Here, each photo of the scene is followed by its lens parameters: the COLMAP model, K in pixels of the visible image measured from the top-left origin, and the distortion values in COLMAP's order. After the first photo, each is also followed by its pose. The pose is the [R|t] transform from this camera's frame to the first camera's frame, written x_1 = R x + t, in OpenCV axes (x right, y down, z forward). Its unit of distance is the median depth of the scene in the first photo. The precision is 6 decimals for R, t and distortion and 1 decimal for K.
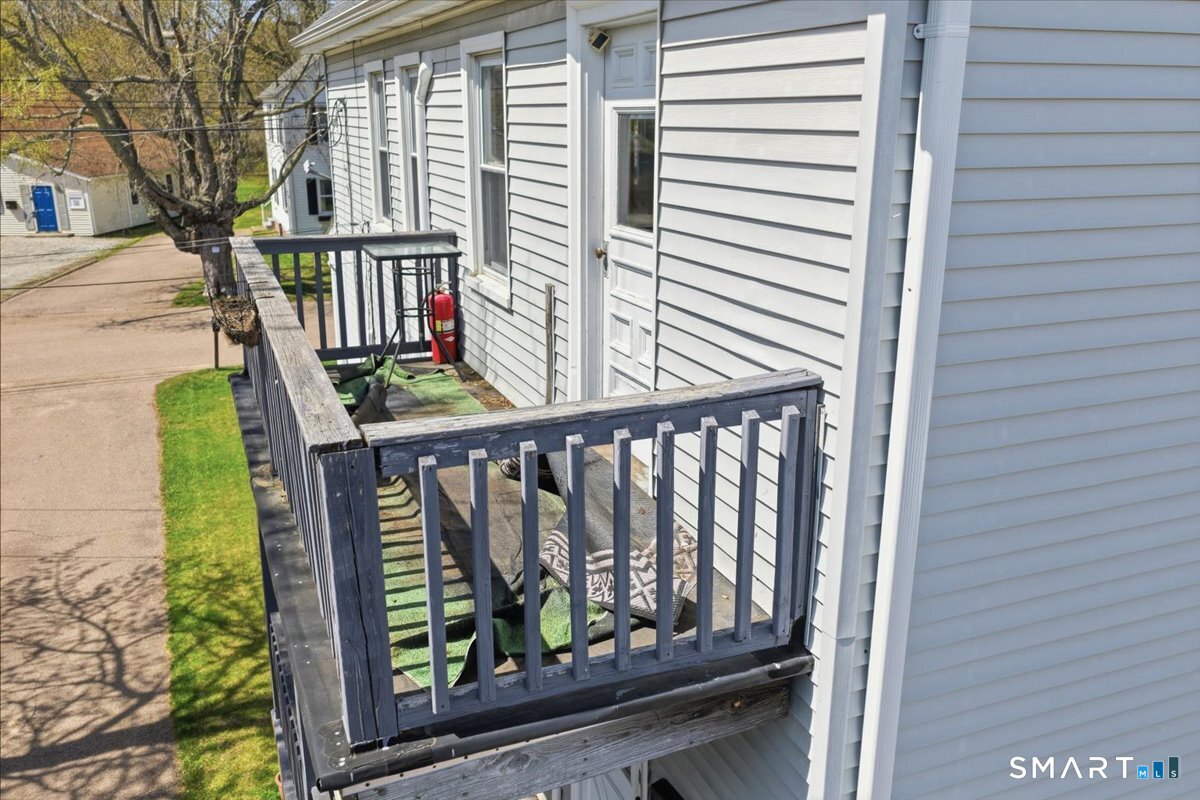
lens RADIAL K [[975.3, 0, 609.1], [0, 975.3, 412.1], [0, 0, 1]] dist [-0.003395, 0.007567]
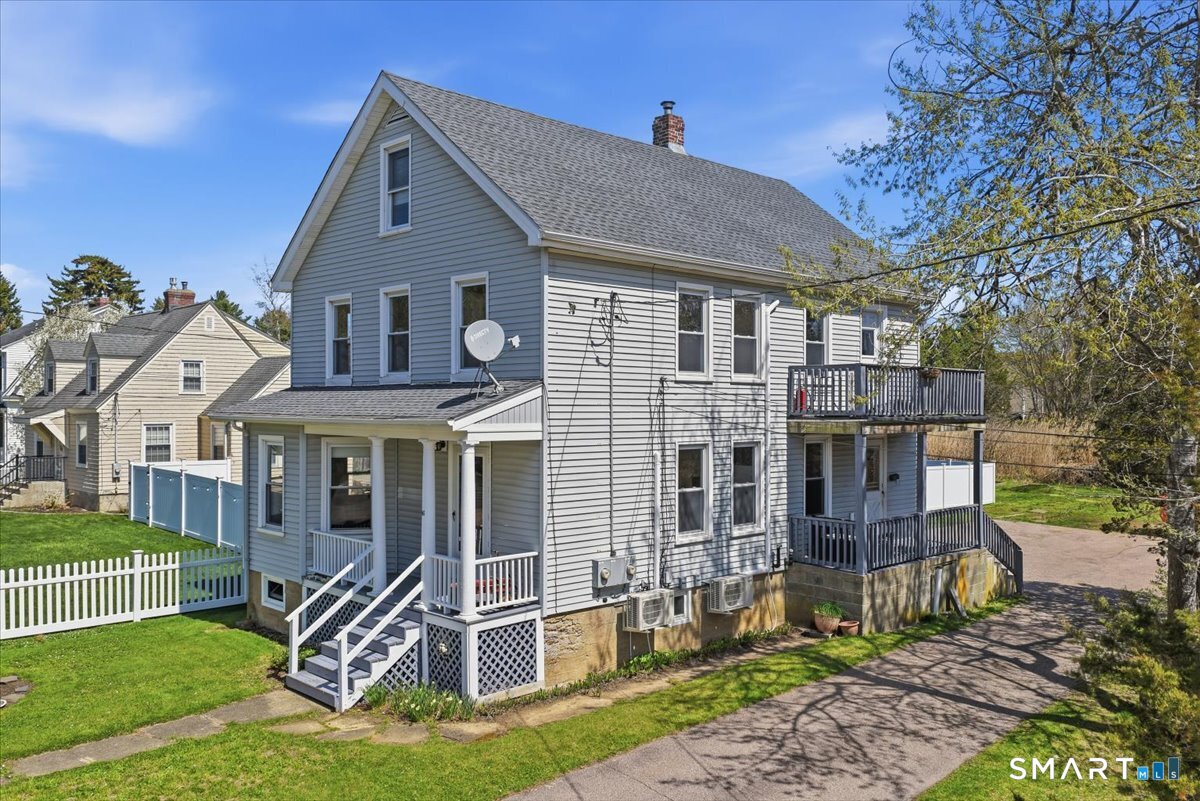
lens RADIAL K [[1007.5, 0, 604.6], [0, 1007.5, 397.7], [0, 0, 1]] dist [-0.004219, 0.009422]
pose [[-0.362167, 0.002445, 0.932110, -1.589705], [0.267808, 0.958107, 0.101543, -0.324888], [-0.892812, 0.286402, -0.347649, 1.556004]]
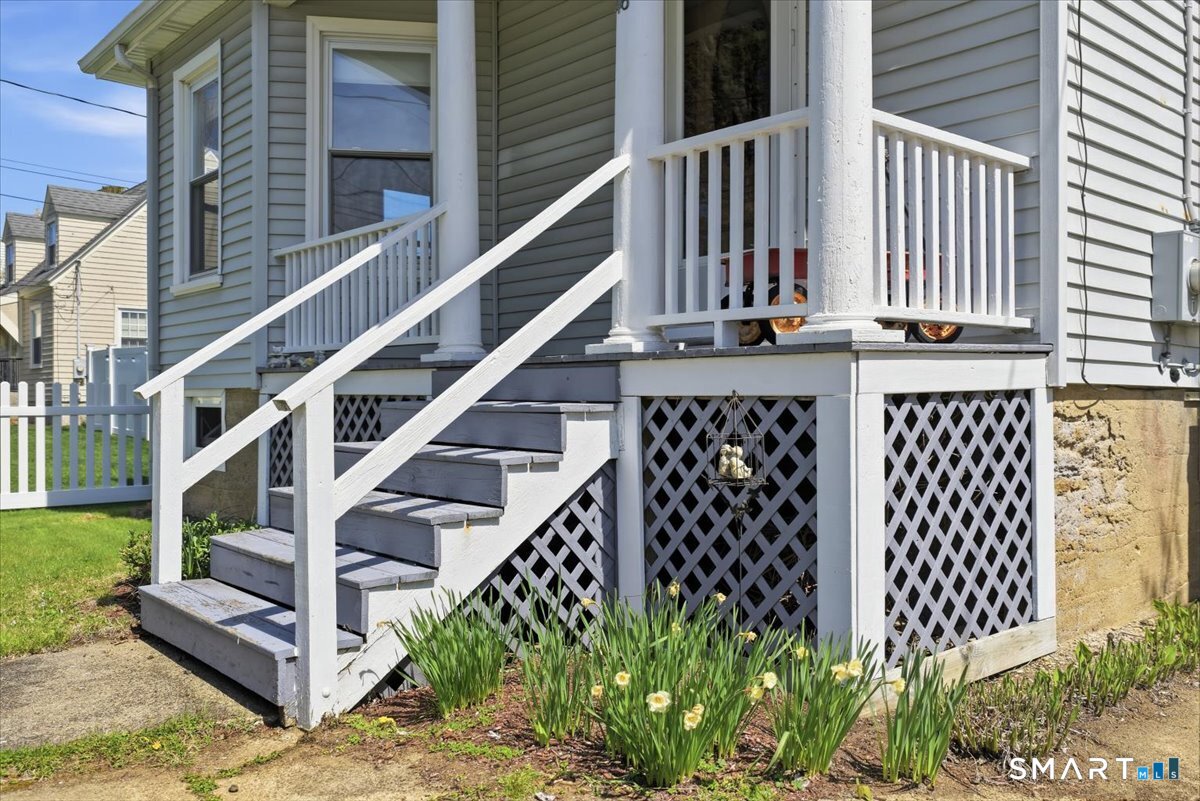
lens RADIAL K [[1007.5, 0, 604.6], [0, 1007.5, 397.7], [0, 0, 1]] dist [-0.004219, 0.009422]
pose [[-0.310518, 0.002594, 0.950564, -0.618894], [0.275078, 0.957455, 0.087246, -0.008122], [-0.909896, 0.288570, -0.298020, 1.507531]]
